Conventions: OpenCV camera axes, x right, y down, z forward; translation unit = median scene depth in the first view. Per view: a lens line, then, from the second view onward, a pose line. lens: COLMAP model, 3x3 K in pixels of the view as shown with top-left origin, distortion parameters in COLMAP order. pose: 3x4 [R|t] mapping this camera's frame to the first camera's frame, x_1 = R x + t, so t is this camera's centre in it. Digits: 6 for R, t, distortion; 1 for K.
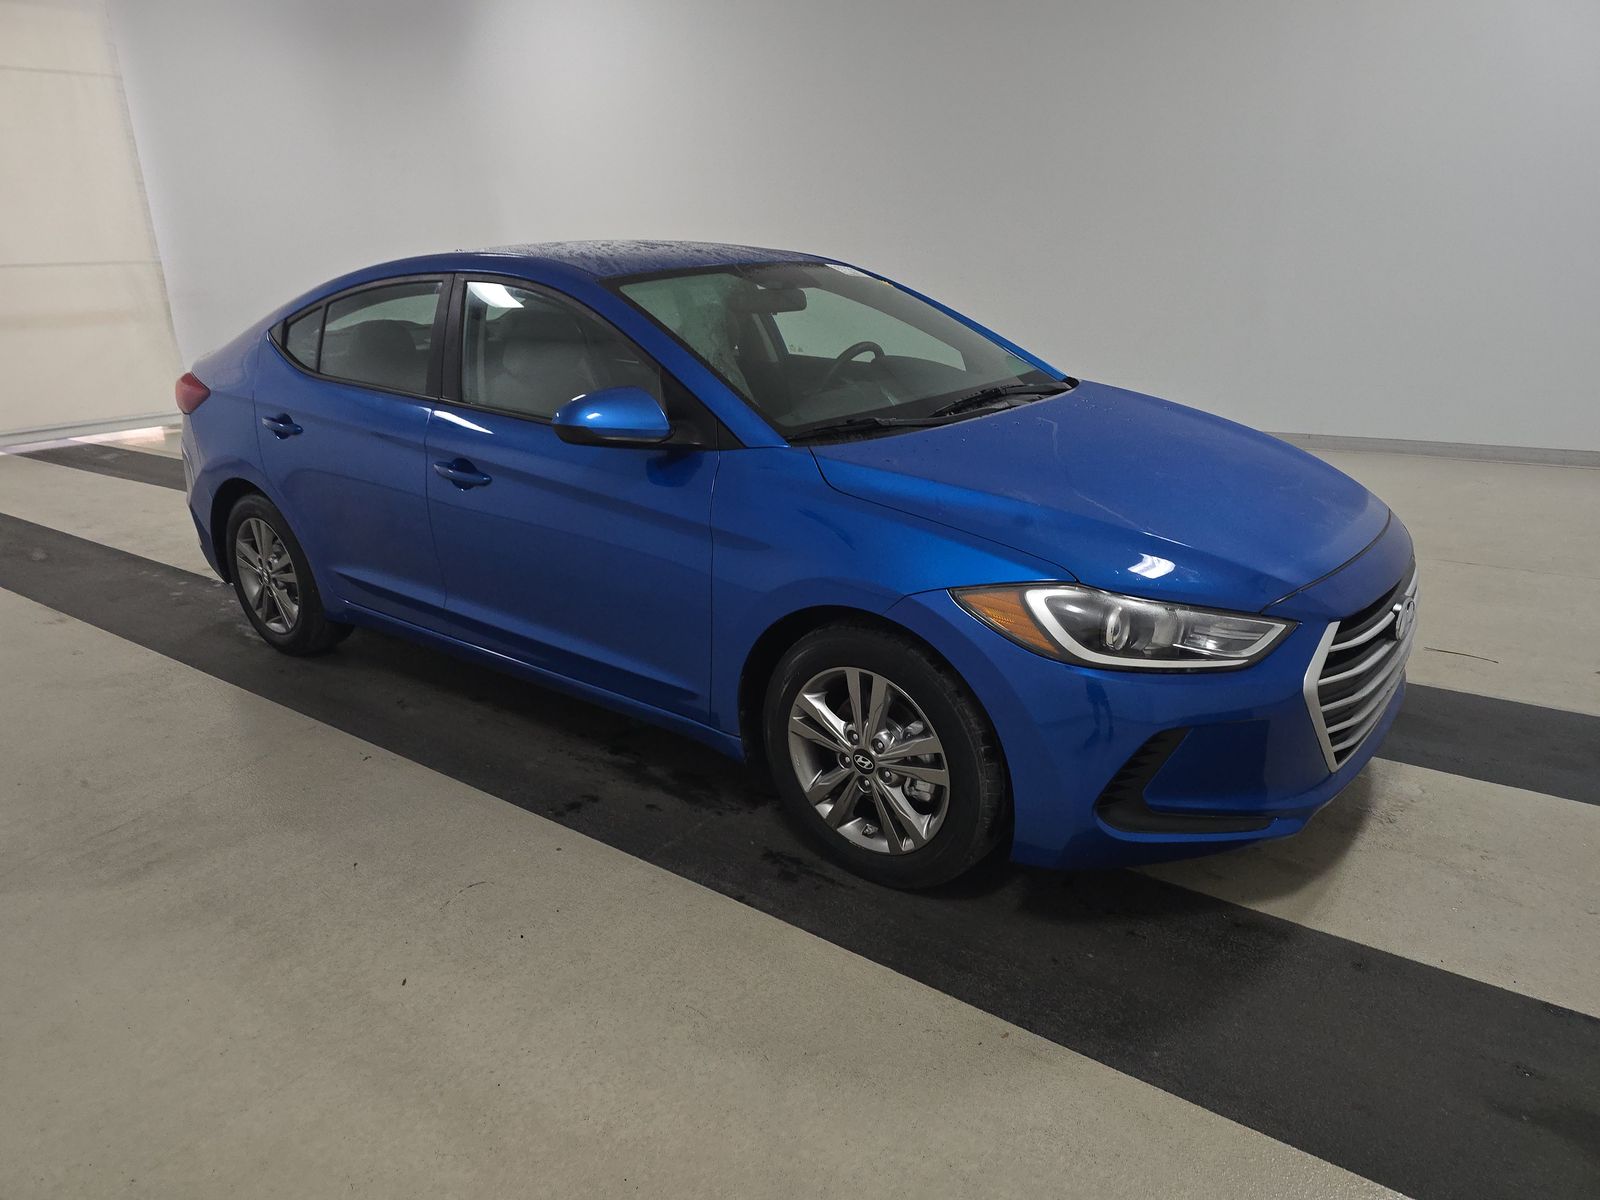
lens RADIAL K [[1075.1, 0, 800.0], [0, 1075.1, 600.0], [0, 0, 1]] dist [0.052870, -0.043533]
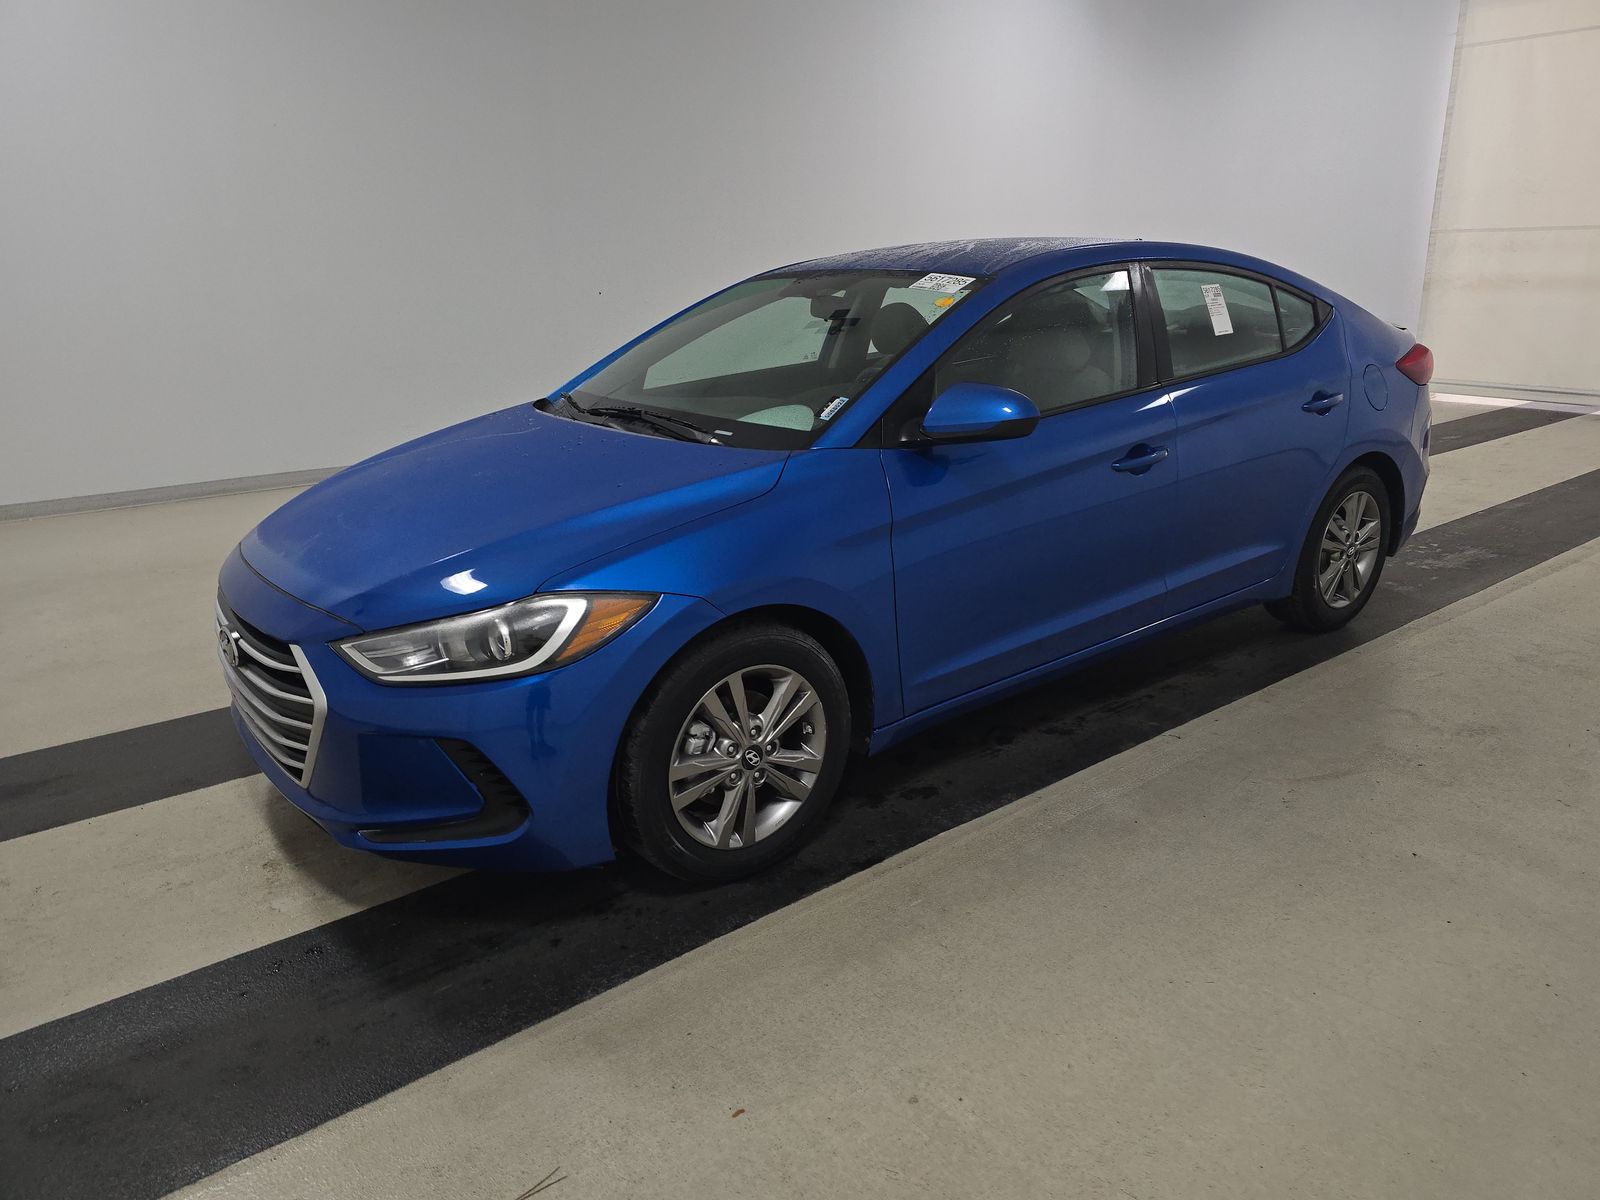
lens RADIAL K [[1075.1, 0, 800.0], [0, 1075.1, 600.0], [0, 0, 1]] dist [0.052870, -0.043533]
pose [[-0.265453, 0.319141, -0.909771, 1.246263], [-0.256404, 0.886275, 0.385713, -0.523859], [0.929404, 0.335658, -0.153435, 1.532327]]
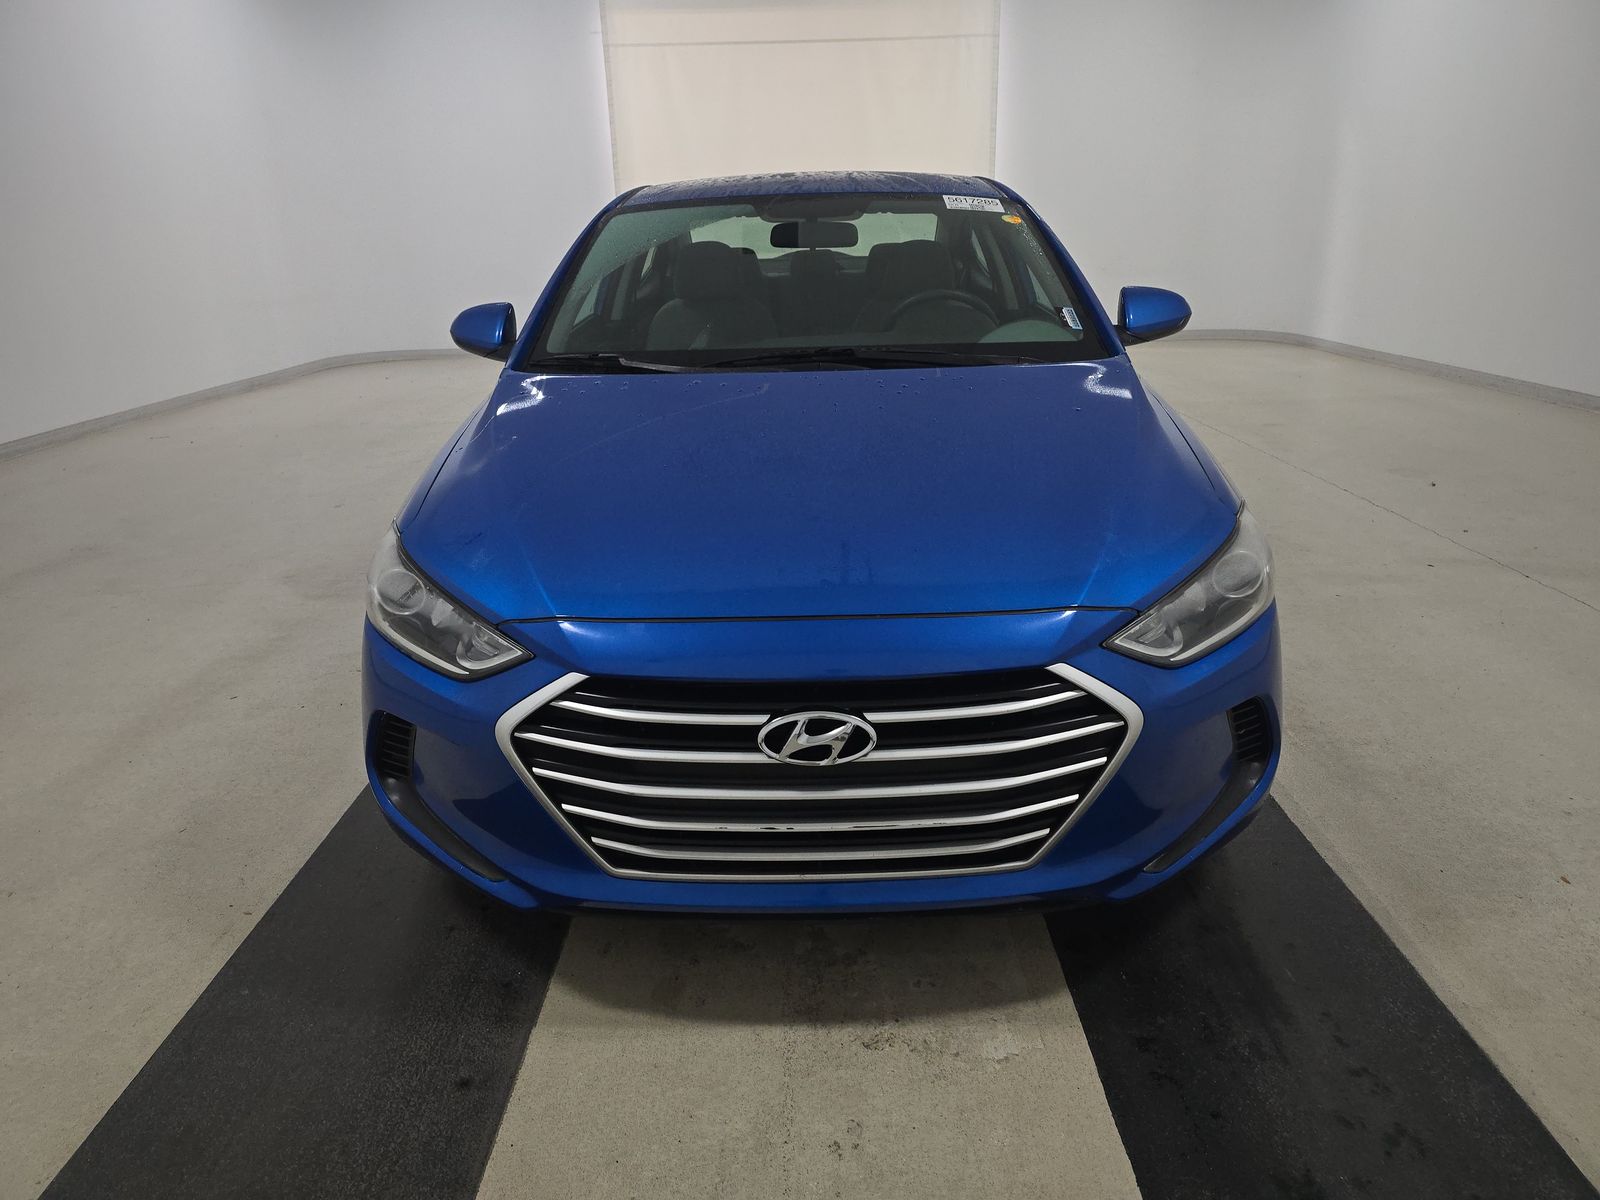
lens RADIAL K [[1075.1, 0, 800.0], [0, 1075.1, 600.0], [0, 0, 1]] dist [0.052870, -0.043533]
pose [[0.600431, 0.274810, -0.750974, 0.941787], [-0.234793, 0.958290, 0.162950, -0.155232], [0.764431, 0.078483, 0.639910, 0.526171]]
